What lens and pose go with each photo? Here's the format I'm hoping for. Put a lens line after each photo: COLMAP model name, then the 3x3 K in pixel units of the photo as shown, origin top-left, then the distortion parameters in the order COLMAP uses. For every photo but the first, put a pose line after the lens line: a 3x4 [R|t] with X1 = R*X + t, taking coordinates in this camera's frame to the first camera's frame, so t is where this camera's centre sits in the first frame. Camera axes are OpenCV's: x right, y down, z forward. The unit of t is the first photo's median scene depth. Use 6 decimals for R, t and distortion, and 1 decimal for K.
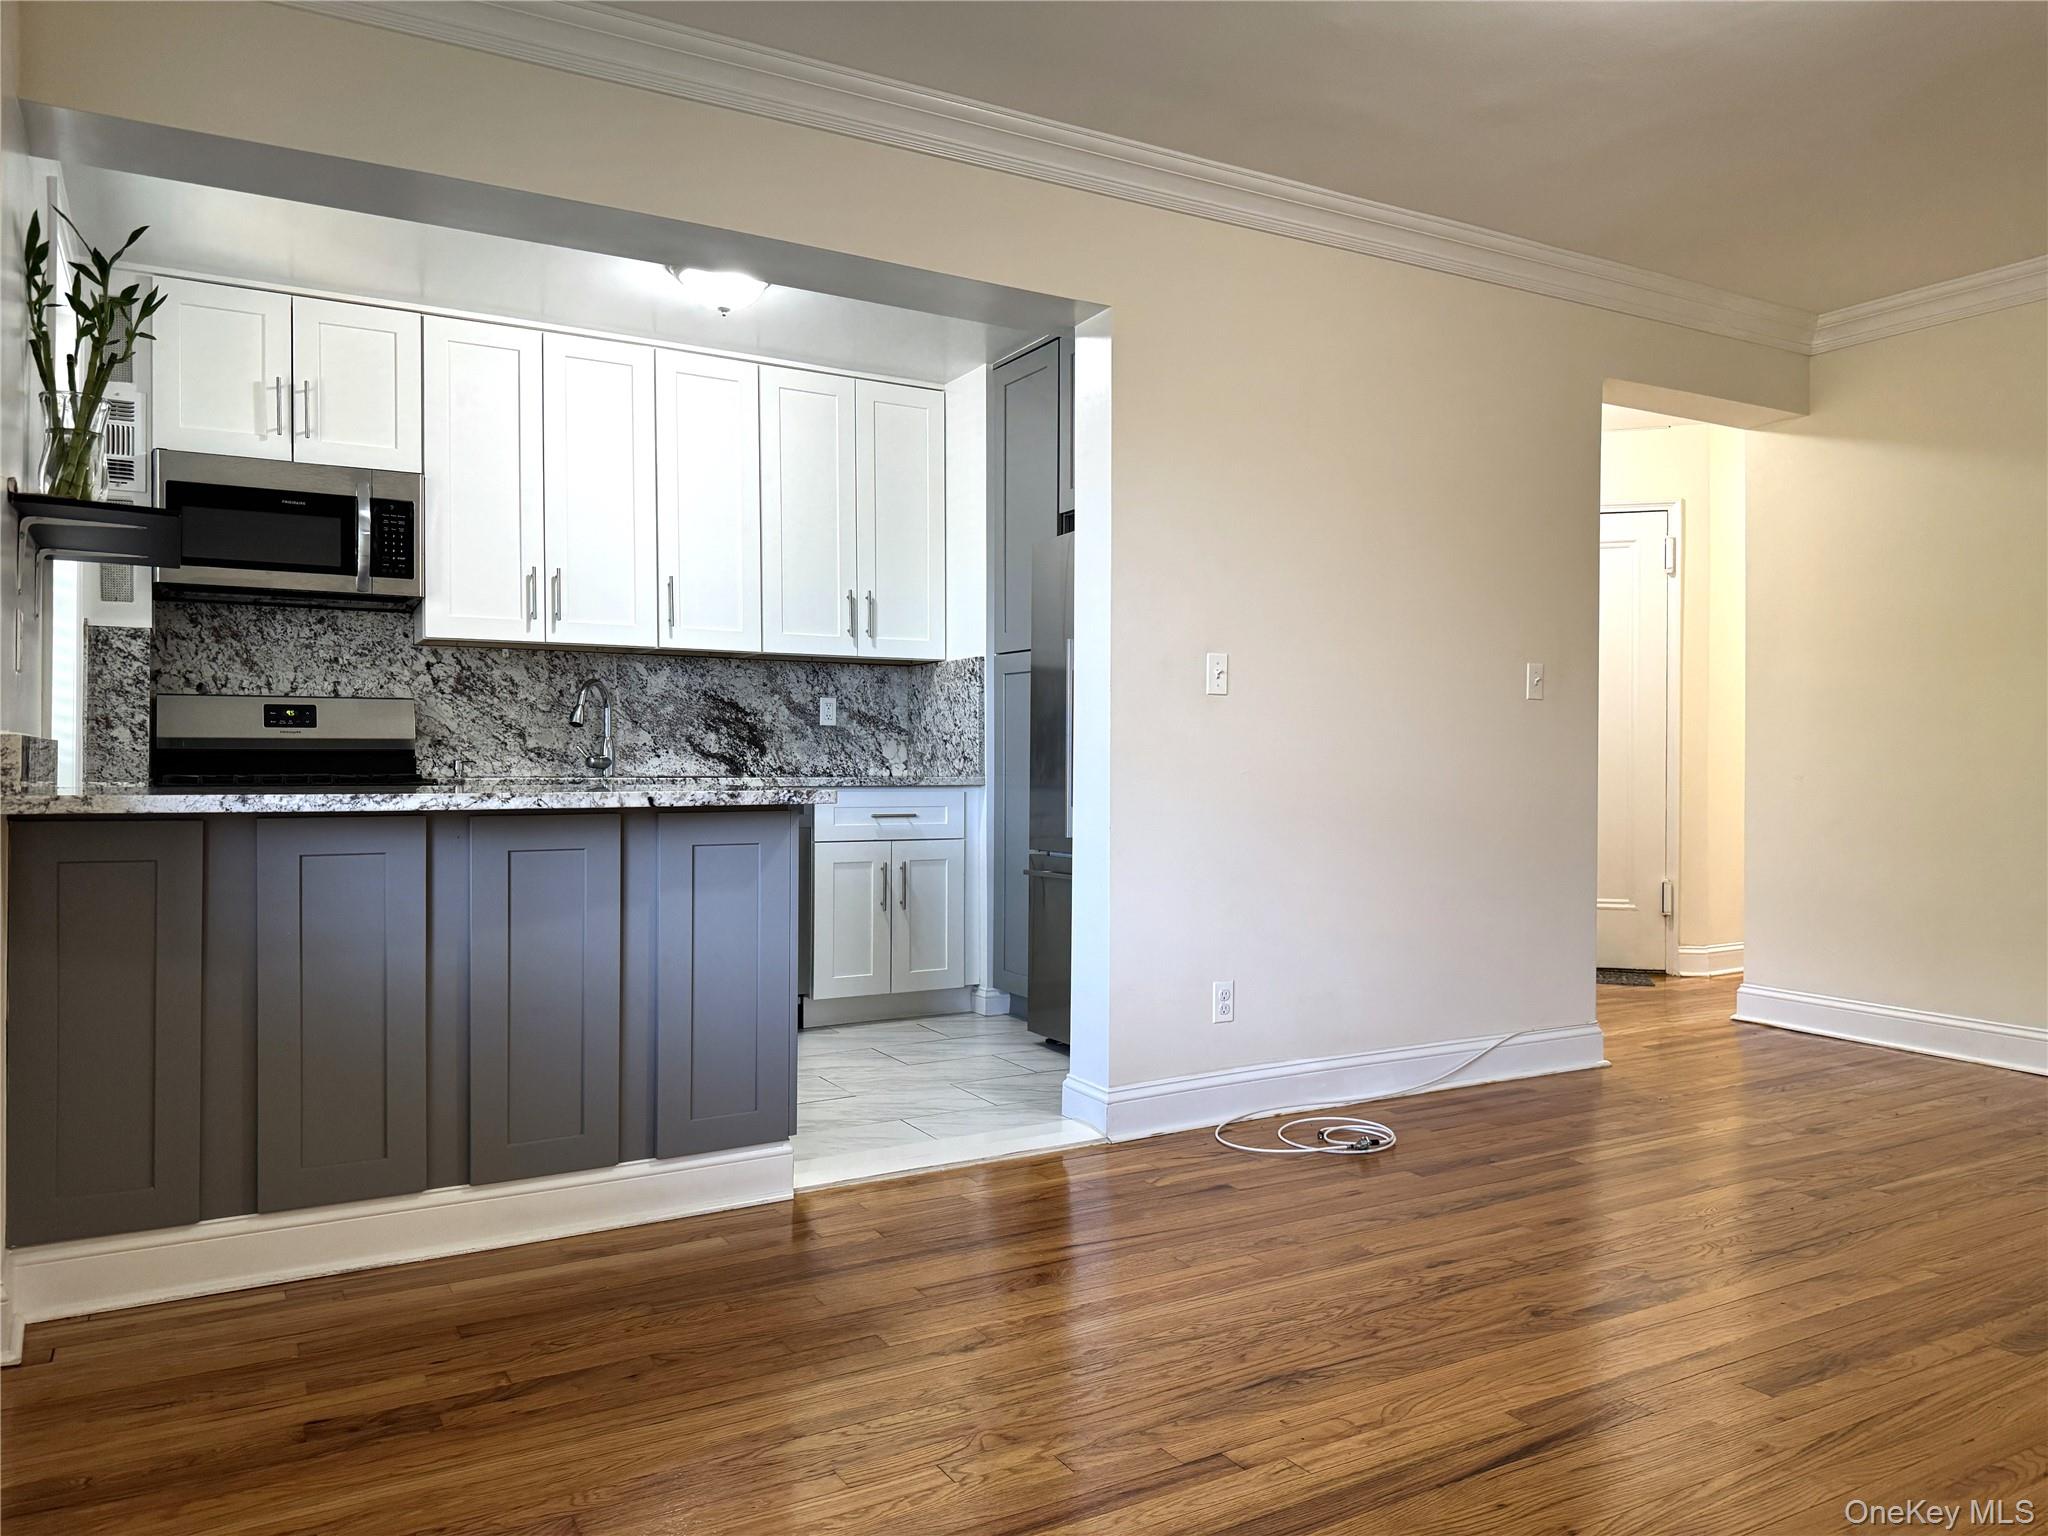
lens RADIAL K [[1463.5, 0, 1026.8], [0, 1463.5, 756.2], [0, 0, 1]] dist [0.029626, -0.059411]
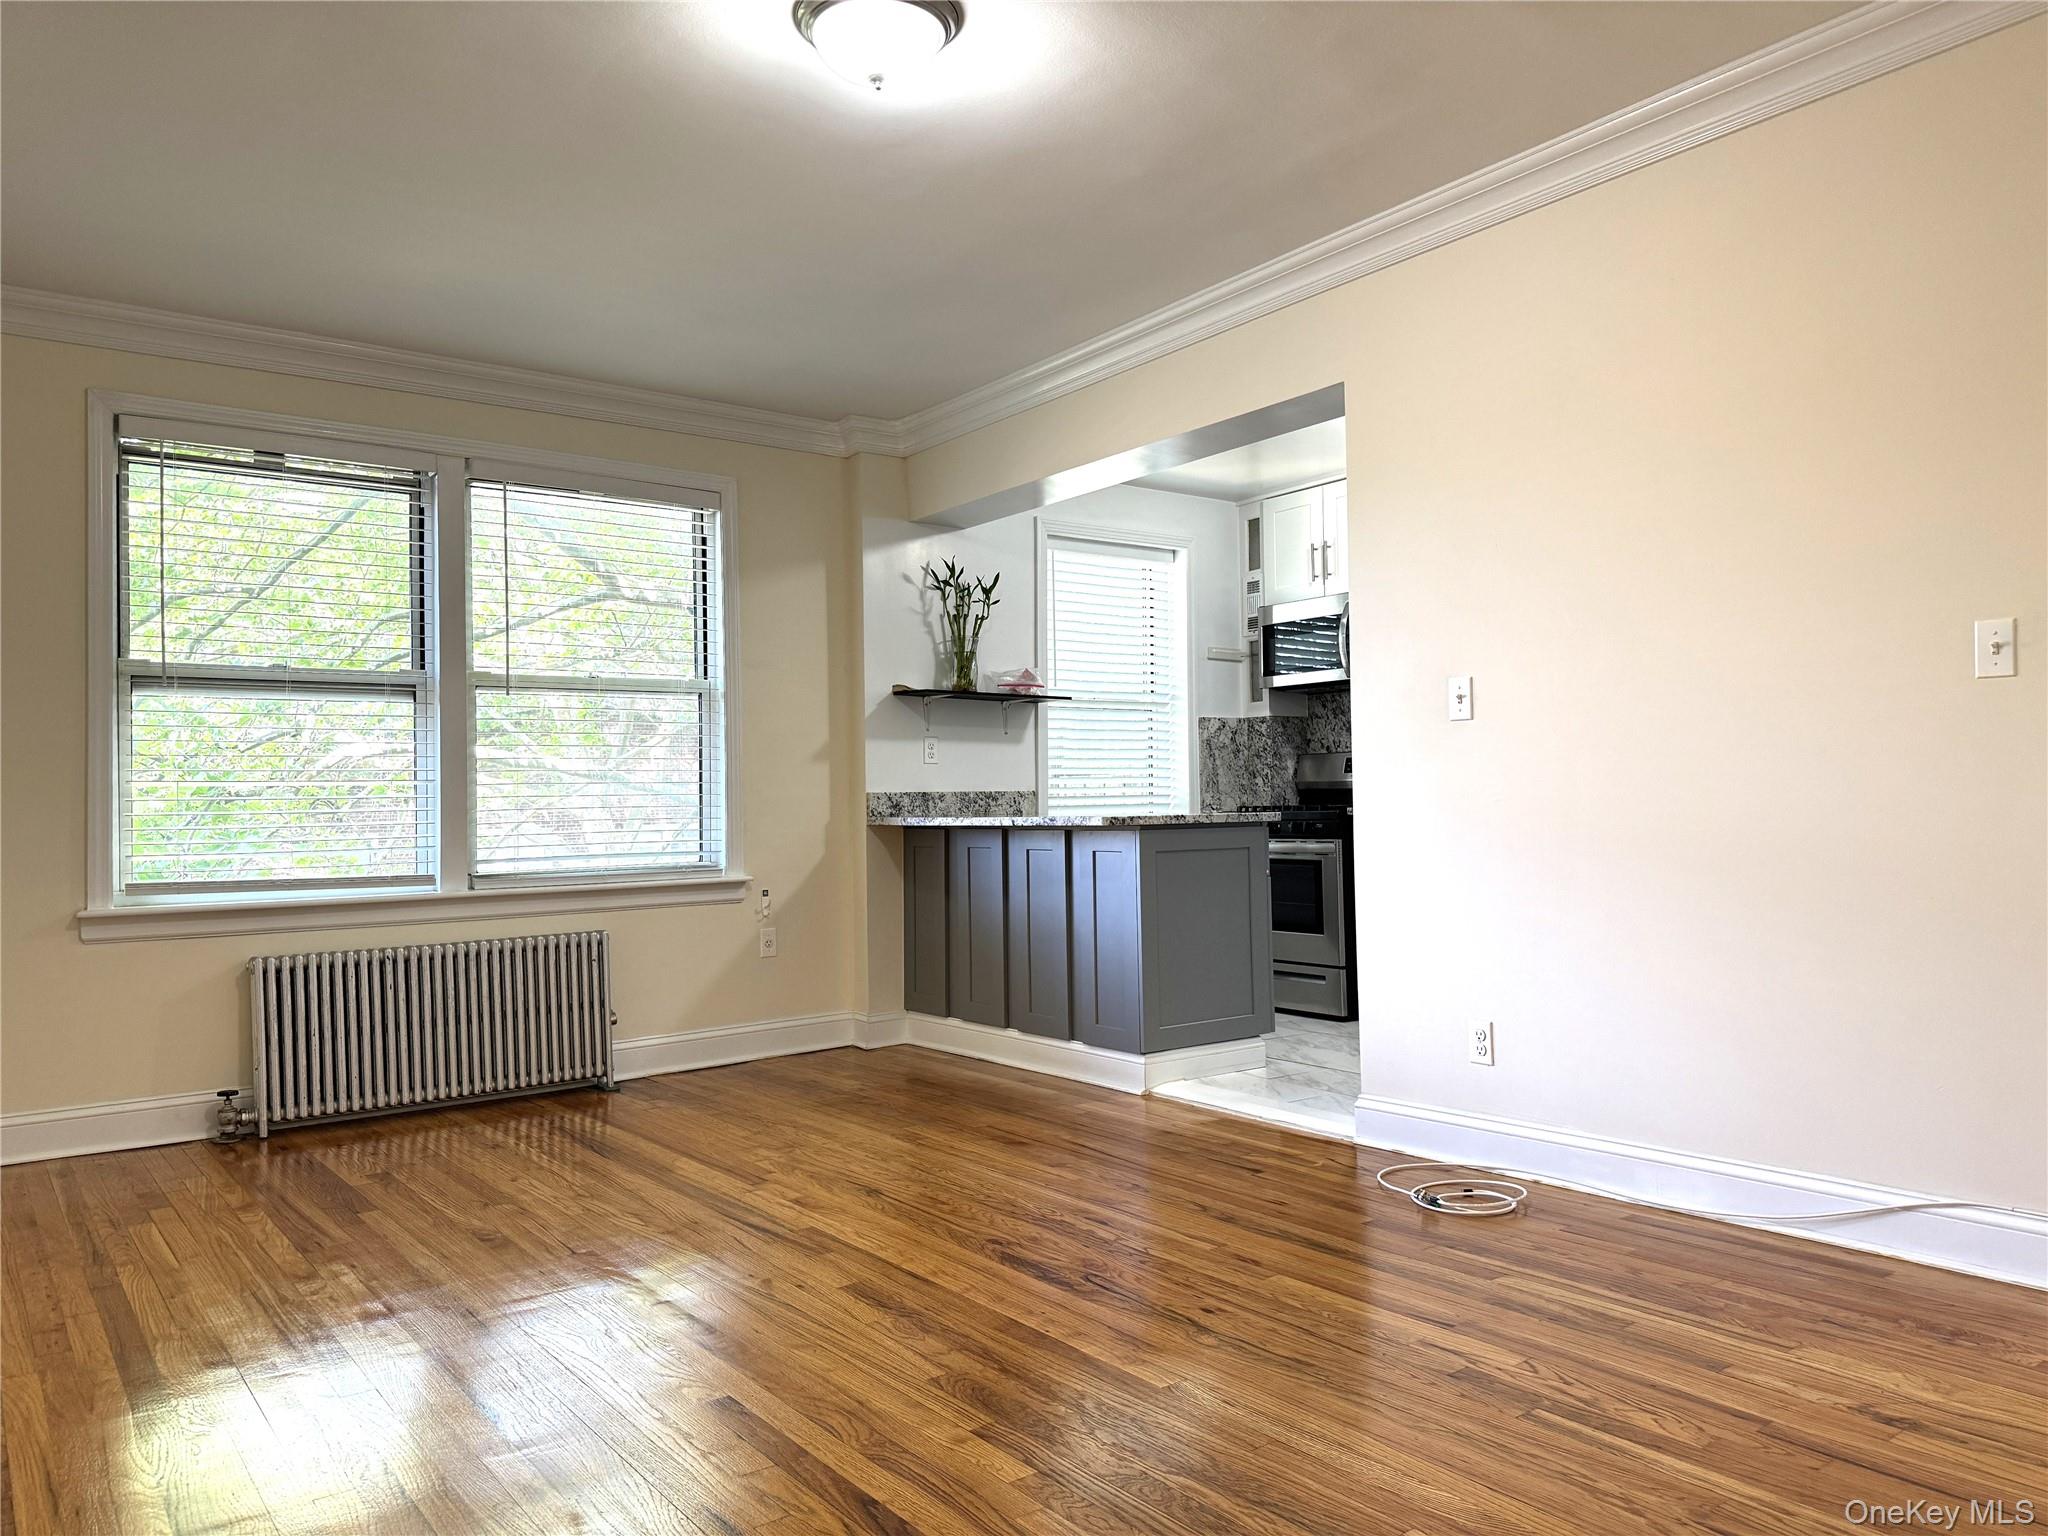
lens RADIAL K [[1463.5, 0, 1025.3], [0, 1463.5, 781.9], [0, 0, 1]] dist [0.029626, -0.059411]
pose [[0.120362, -0.018248, -0.992562, 1.419733], [0.015447, 0.999744, -0.016506, 0.011737], [0.992610, -0.013345, 0.120613, 0.789985]]
